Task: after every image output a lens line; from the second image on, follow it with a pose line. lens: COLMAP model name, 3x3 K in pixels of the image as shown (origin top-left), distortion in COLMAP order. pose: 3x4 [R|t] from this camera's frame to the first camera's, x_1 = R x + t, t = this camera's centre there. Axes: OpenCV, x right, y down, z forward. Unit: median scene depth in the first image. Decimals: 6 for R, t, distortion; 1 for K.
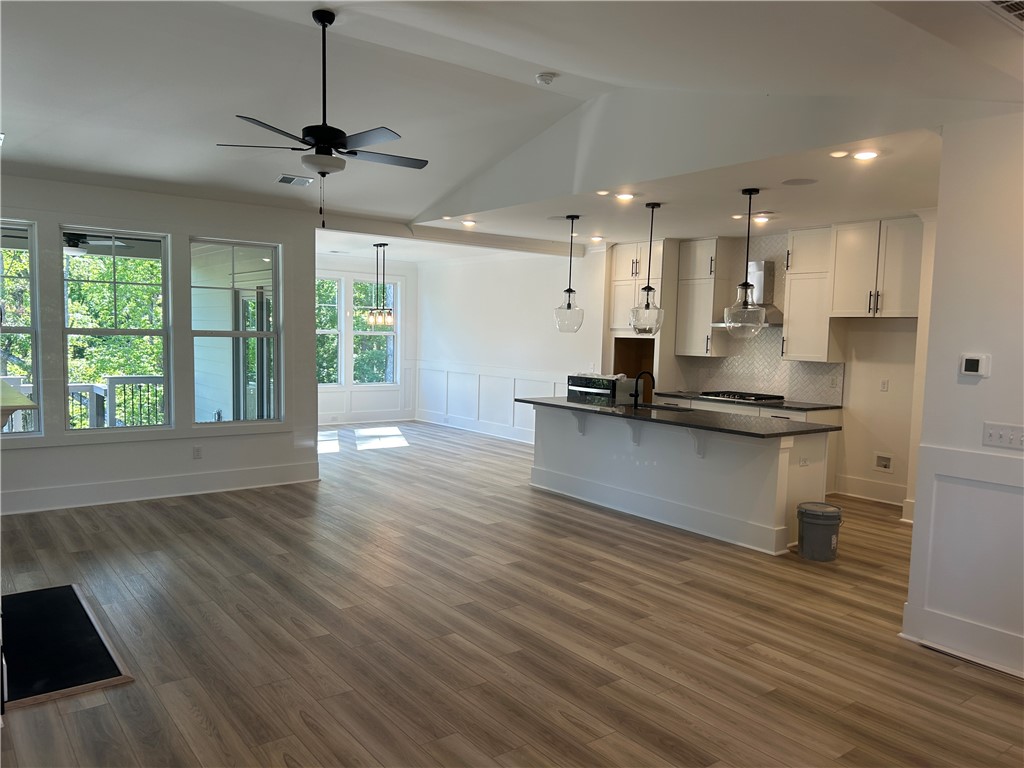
lens RADIAL K [[766.6, 0, 513.1], [0, 766.6, 389.9], [0, 0, 1]] dist [0.042529, -0.032682]
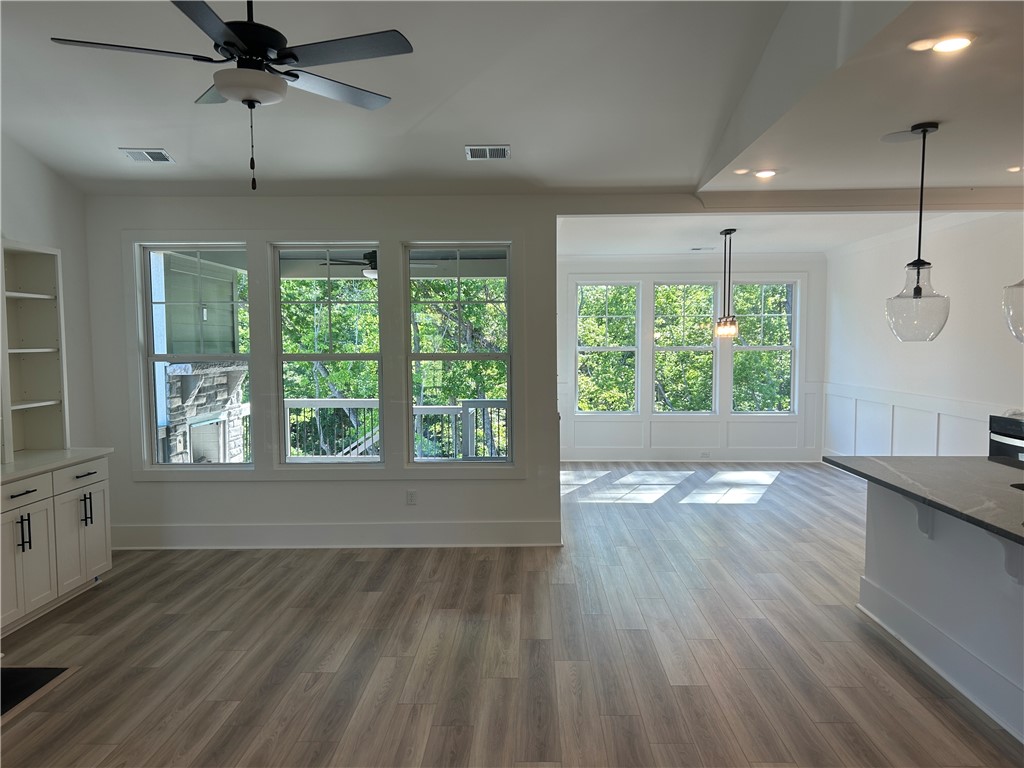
lens RADIAL K [[766.6, 0, 509.5], [0, 766.6, 392.1], [0, 0, 1]] dist [0.042529, -0.032682]
pose [[0.780231, 0.011141, -0.625392, 0.181757], [-0.022131, 0.999707, -0.009802, -0.026270], [0.625099, 0.021488, 0.780249, 0.379226]]
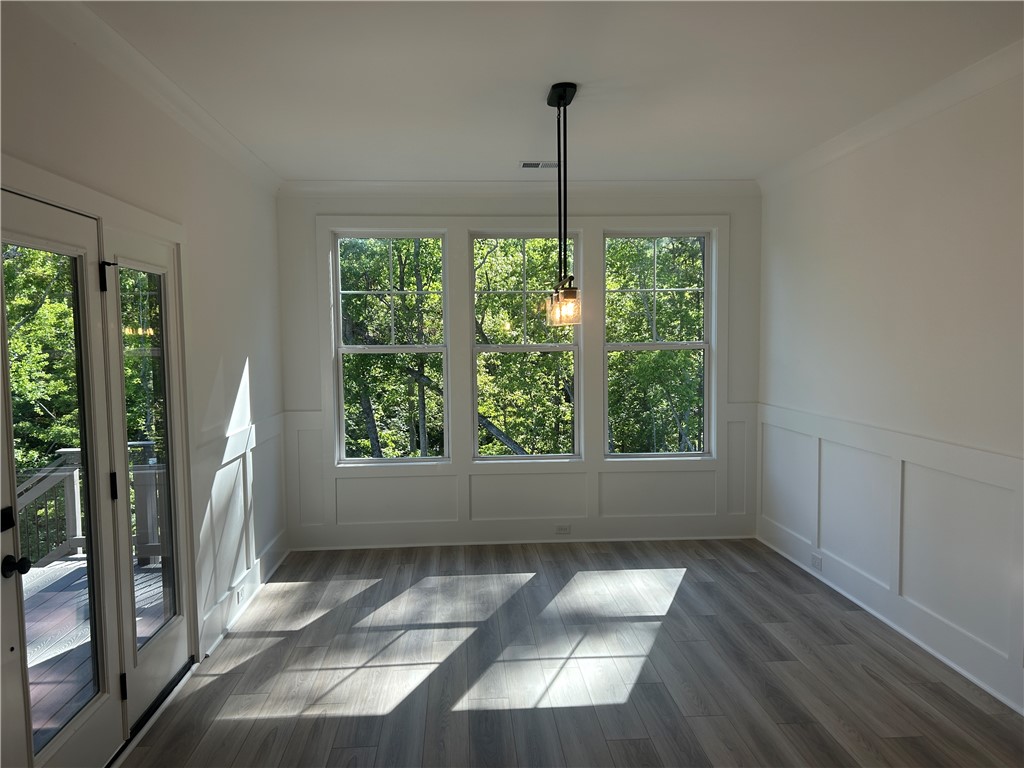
lens RADIAL K [[766.6, 0, 506.2], [0, 766.6, 390.8], [0, 0, 1]] dist [0.042529, -0.032682]
pose [[0.832593, 0.000168, -0.553885, -0.001839], [-0.005631, 0.999951, -0.008161, -0.071134], [0.553856, 0.009913, 0.832553, 0.945548]]
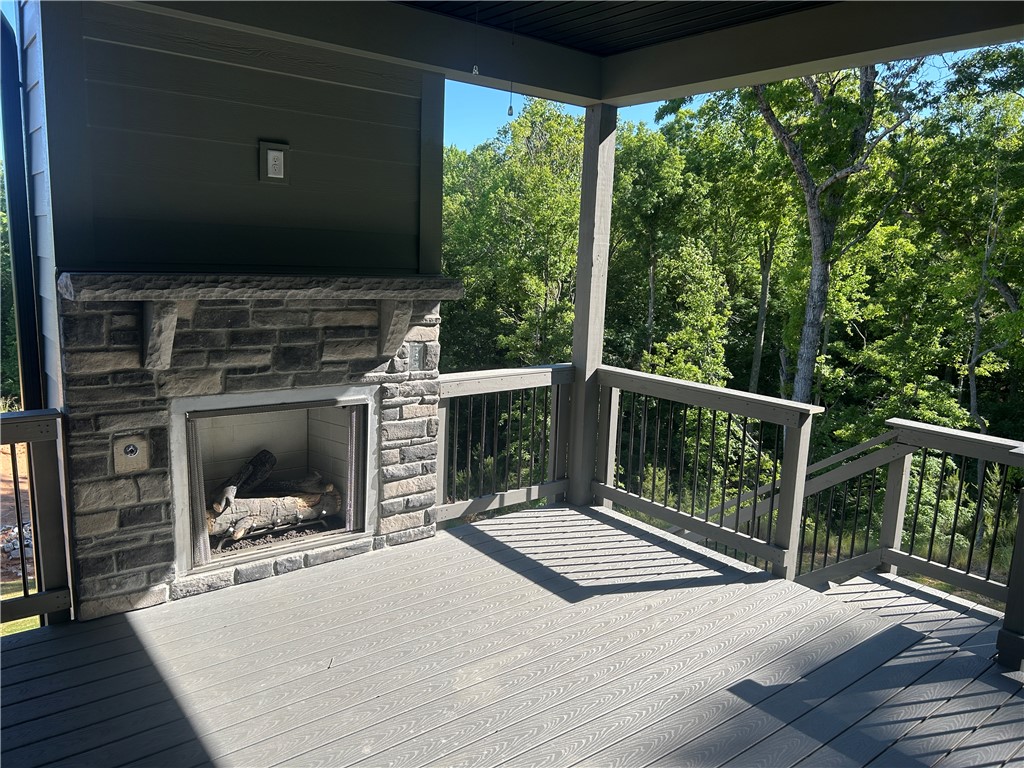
lens RADIAL K [[766.6, 0, 505.0], [0, 766.6, 389.6], [0, 0, 1]] dist [0.042529, -0.032682]
pose [[0.016608, 0.150600, -0.988455, -0.340566], [-0.113700, 0.982463, 0.147777, -0.085330], [0.993376, 0.109933, 0.033440, 1.083650]]
